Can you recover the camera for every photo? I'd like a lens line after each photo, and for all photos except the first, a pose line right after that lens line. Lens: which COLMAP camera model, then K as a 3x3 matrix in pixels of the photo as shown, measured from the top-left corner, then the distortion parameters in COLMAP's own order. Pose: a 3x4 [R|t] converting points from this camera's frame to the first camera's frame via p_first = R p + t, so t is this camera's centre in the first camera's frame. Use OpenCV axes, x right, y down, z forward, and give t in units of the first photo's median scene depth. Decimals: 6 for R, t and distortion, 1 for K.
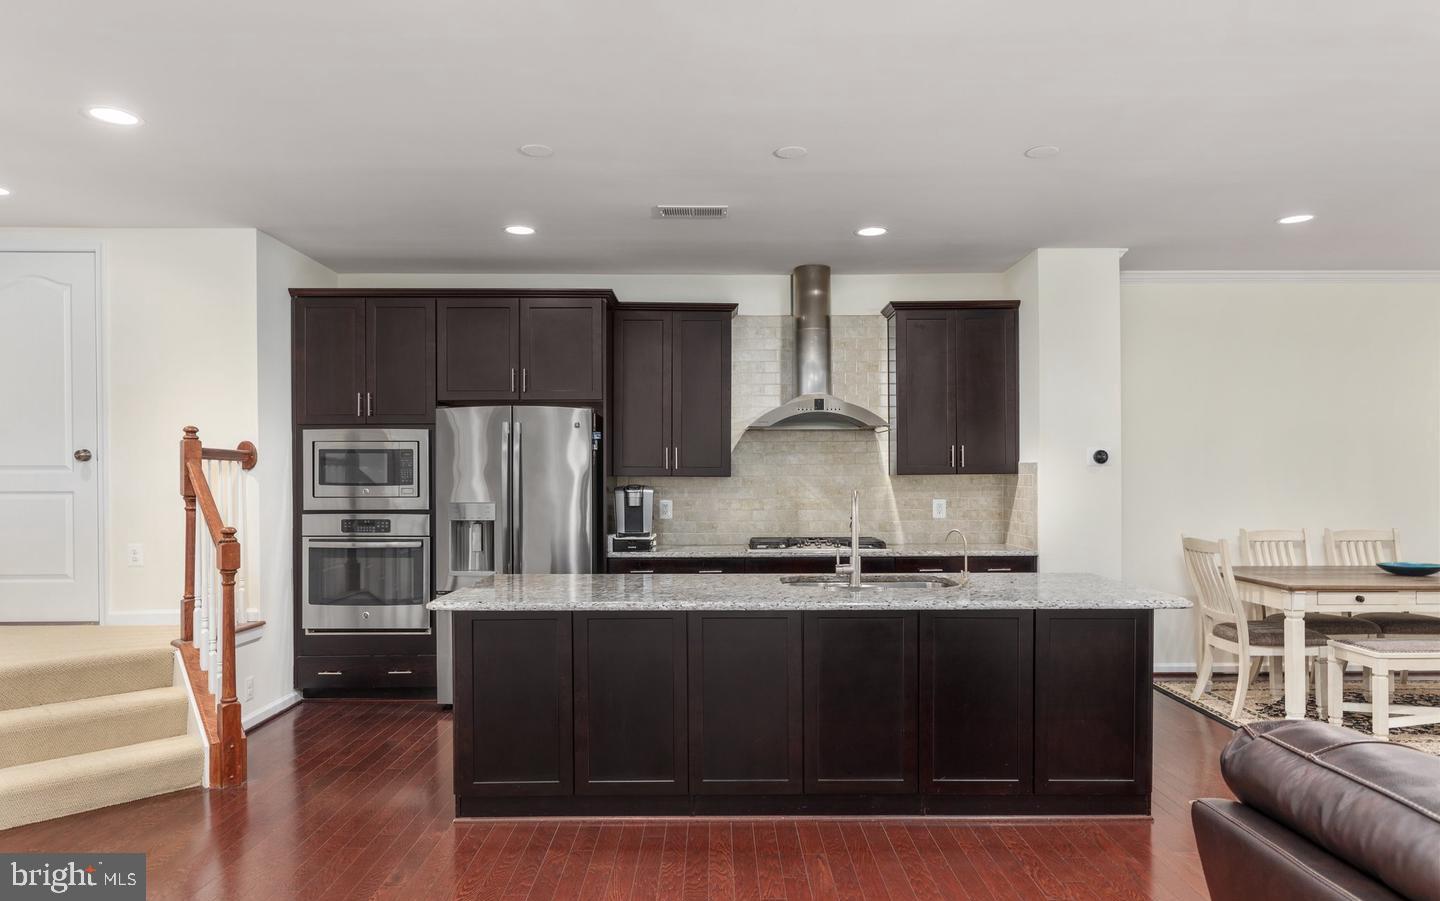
lens RADIAL K [[911.2, 0, 722.6], [0, 911.2, 473.4], [0, 0, 1]] dist [0.004357, -0.001744]
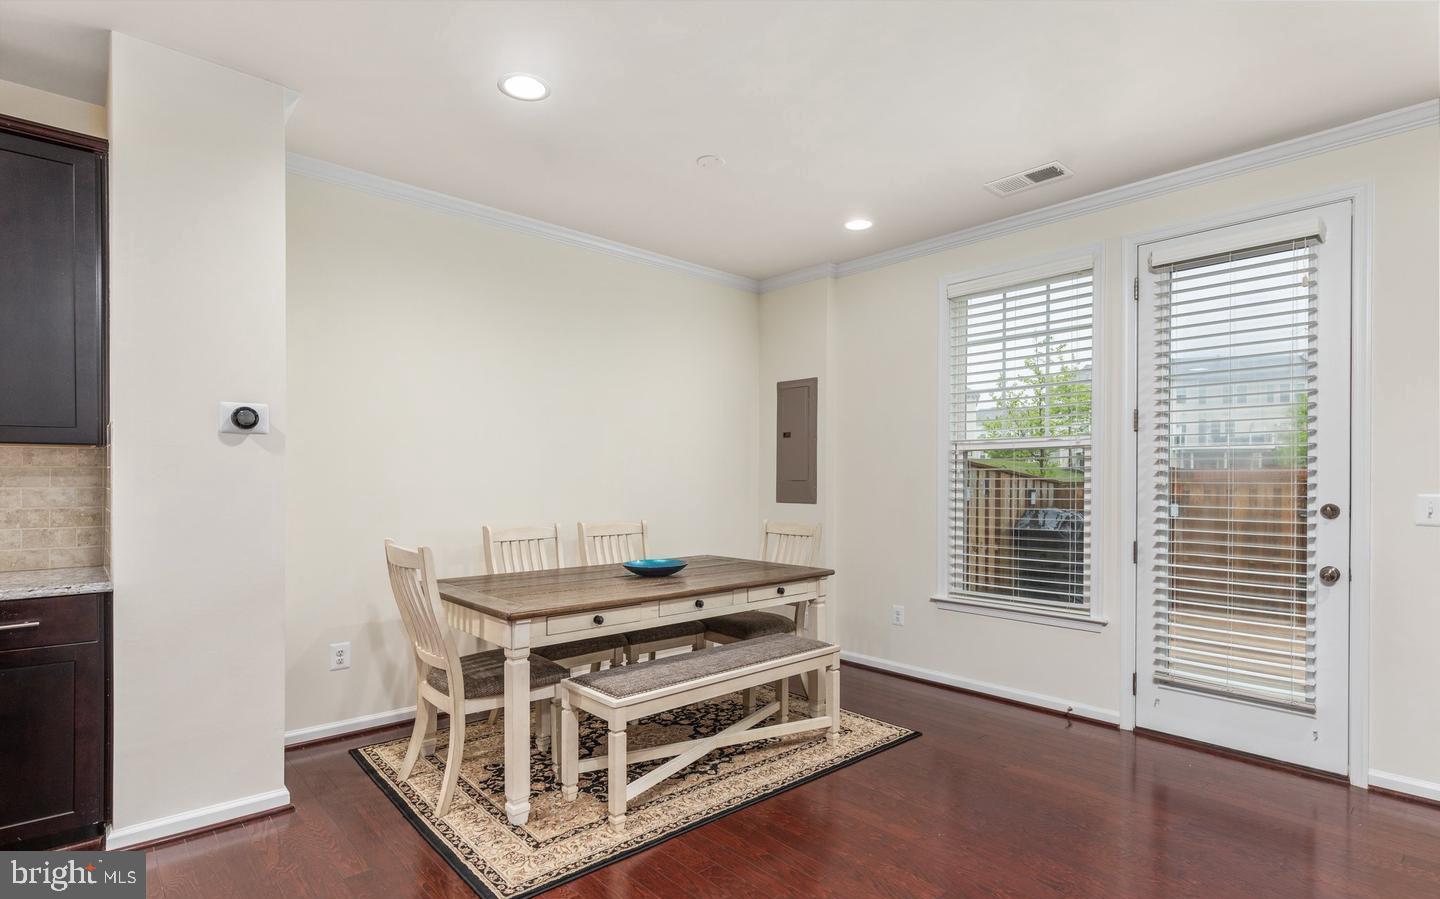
lens RADIAL K [[702.3, 0, 728.7], [0, 702.3, 478.5], [0, 0, 1]] dist [-0.001627, -0.000553]
pose [[0.741790, 0.007881, 0.670586, 0.344118], [-0.010108, 0.999949, -0.000570, 0.018881], [-0.670556, -0.006356, 0.741831, 0.443170]]
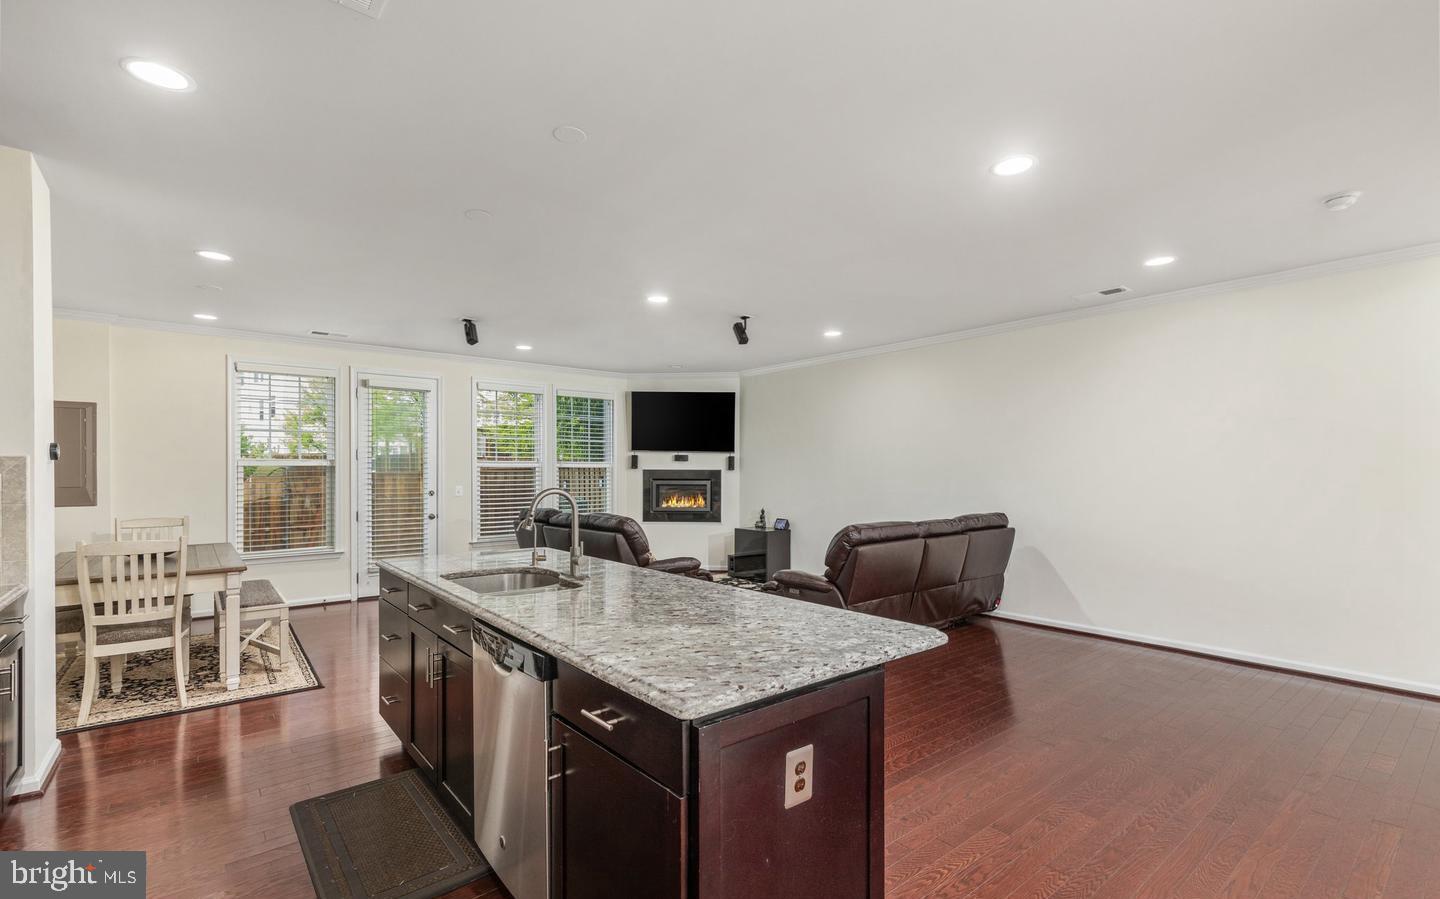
lens RADIAL K [[650.7, 0, 722.3], [0, 650.7, 487.3], [0, 0, 1]] dist [0.004119, 0.000549]
pose [[-0.634970, -0.010634, 0.772463, -0.374411], [0.003067, 0.999863, 0.016285, 0.007461], [-0.772531, 0.012710, -0.634850, 0.921696]]
